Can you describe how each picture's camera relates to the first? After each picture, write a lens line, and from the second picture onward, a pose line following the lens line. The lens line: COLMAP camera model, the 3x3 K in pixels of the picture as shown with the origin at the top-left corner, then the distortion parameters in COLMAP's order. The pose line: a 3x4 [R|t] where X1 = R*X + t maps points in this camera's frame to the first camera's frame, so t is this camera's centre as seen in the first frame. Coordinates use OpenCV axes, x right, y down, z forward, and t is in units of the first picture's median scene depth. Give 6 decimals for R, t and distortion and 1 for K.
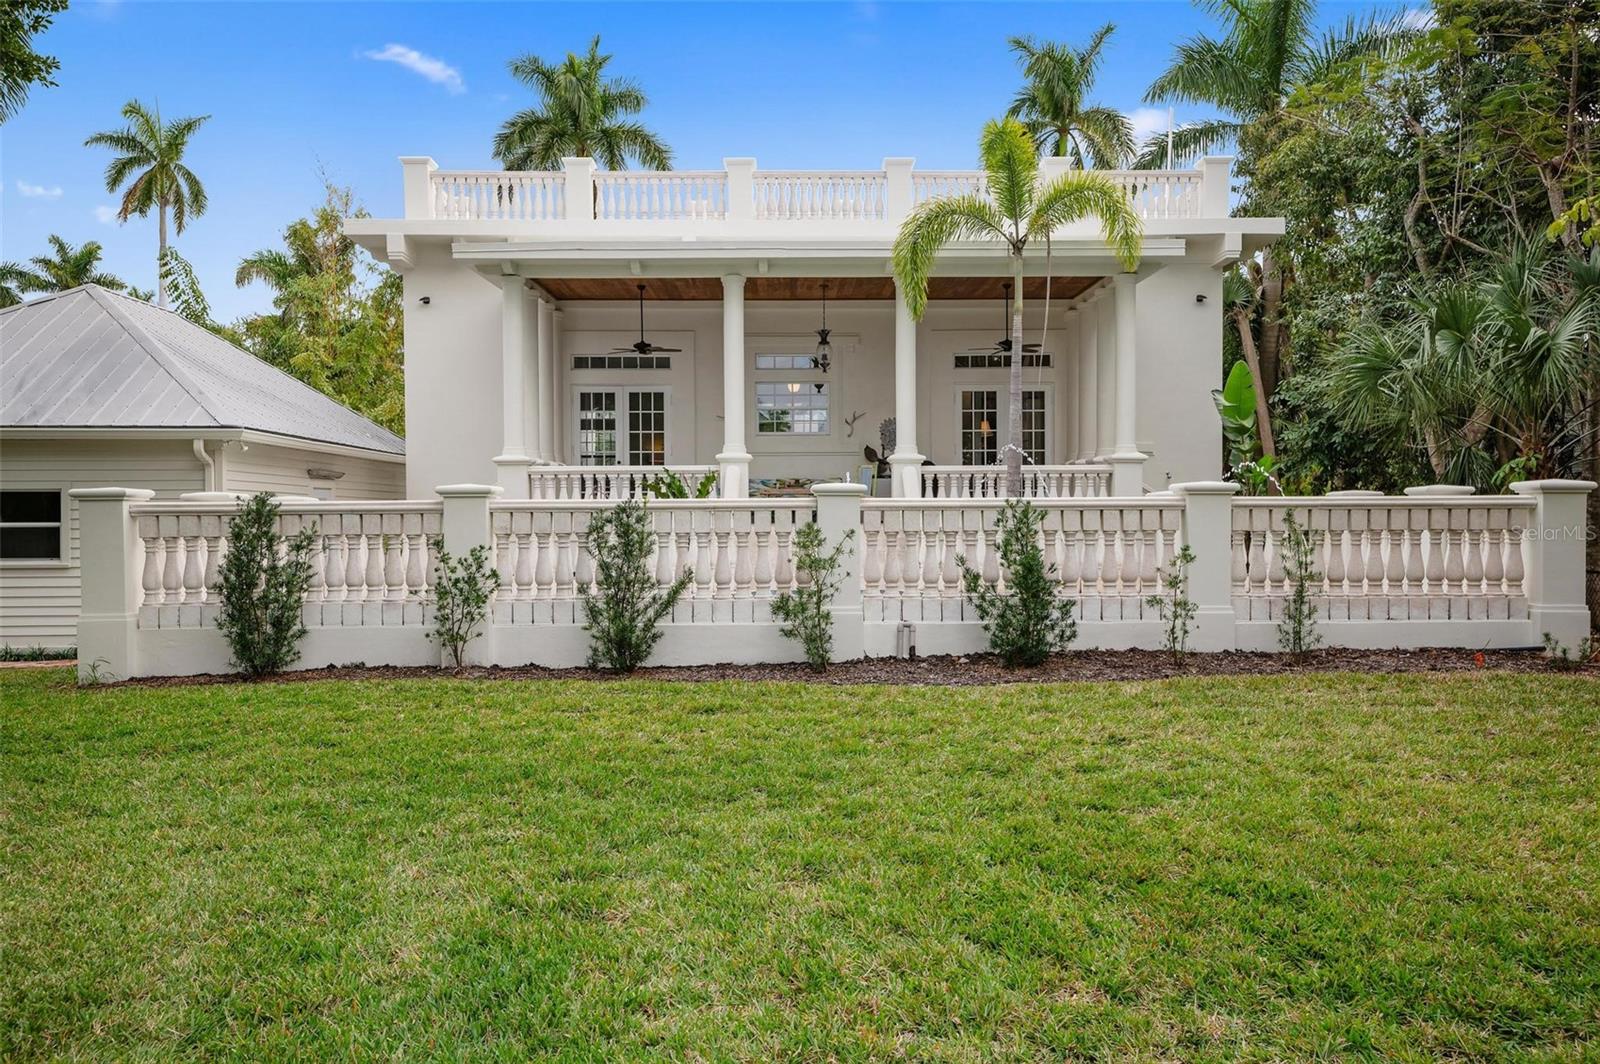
lens RADIAL K [[1386.2, 0, 803.2], [0, 1386.2, 534.5], [0, 0, 1]] dist [0.043793, -0.005464]
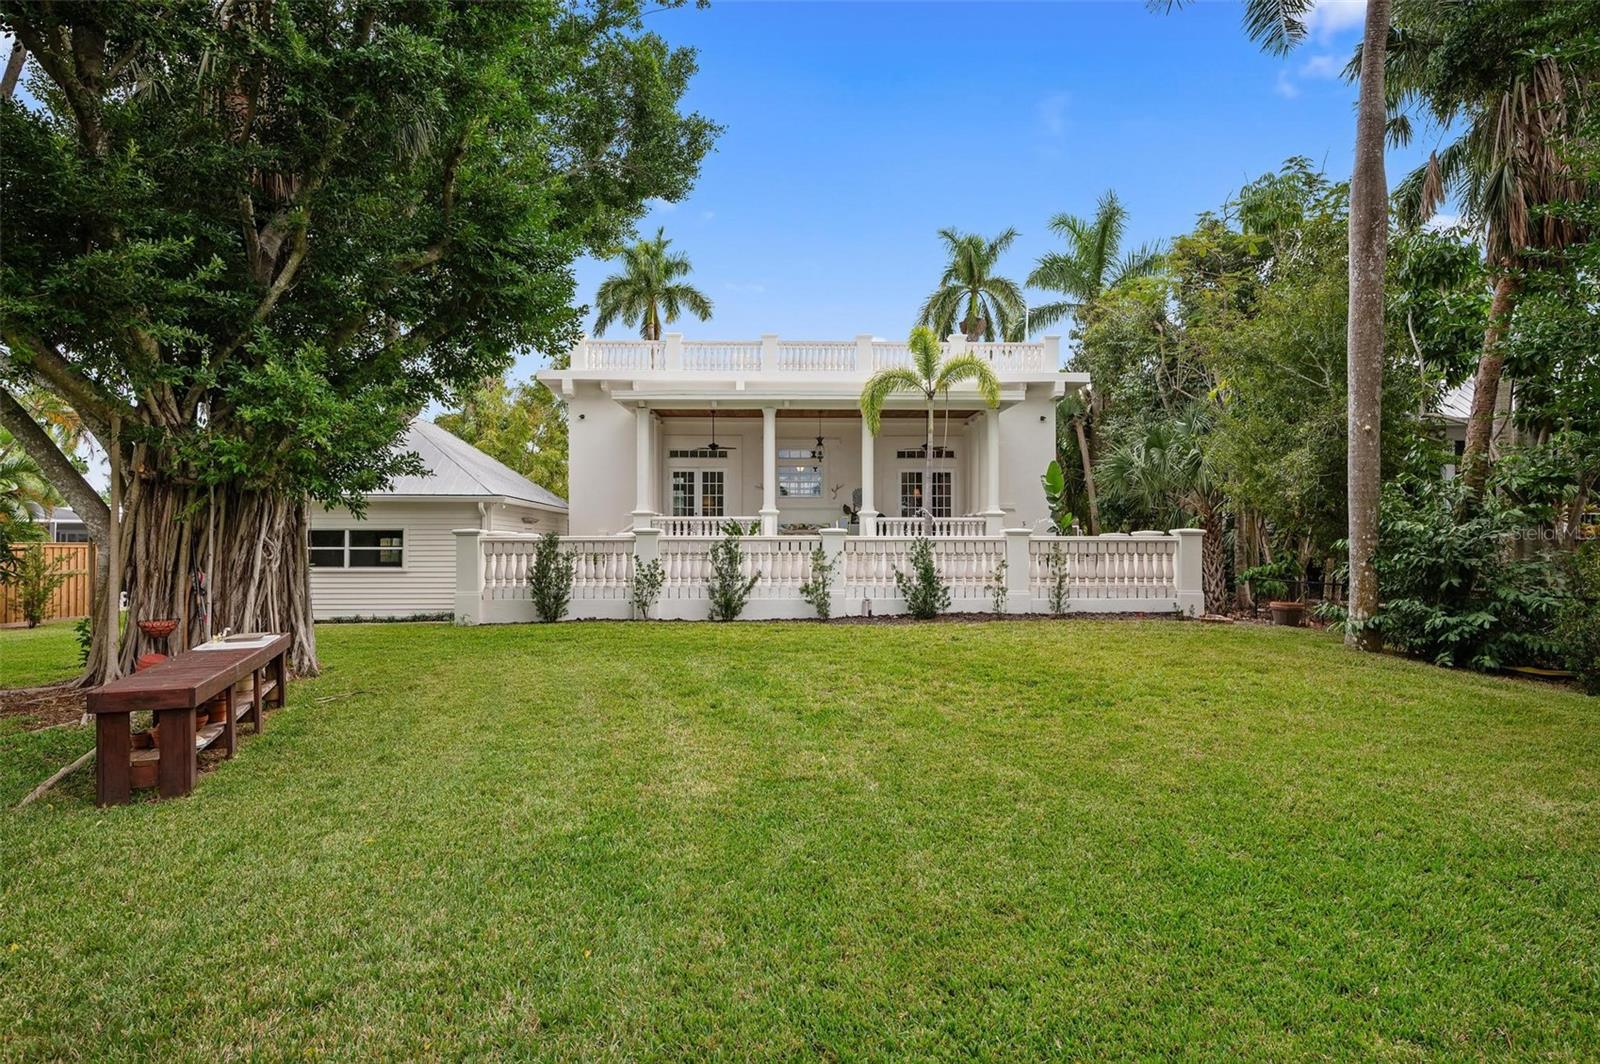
lens RADIAL K [[1020.4, 0, 795.6], [0, 1020.4, 533.6], [0, 0, 1]] dist [0.007542, 0.002082]
pose [[0.999987, 0.004740, 0.002004, -0.020858], [-0.004682, 0.999594, -0.028097, 0.007936], [-0.002137, 0.028087, 0.999603, -0.308768]]
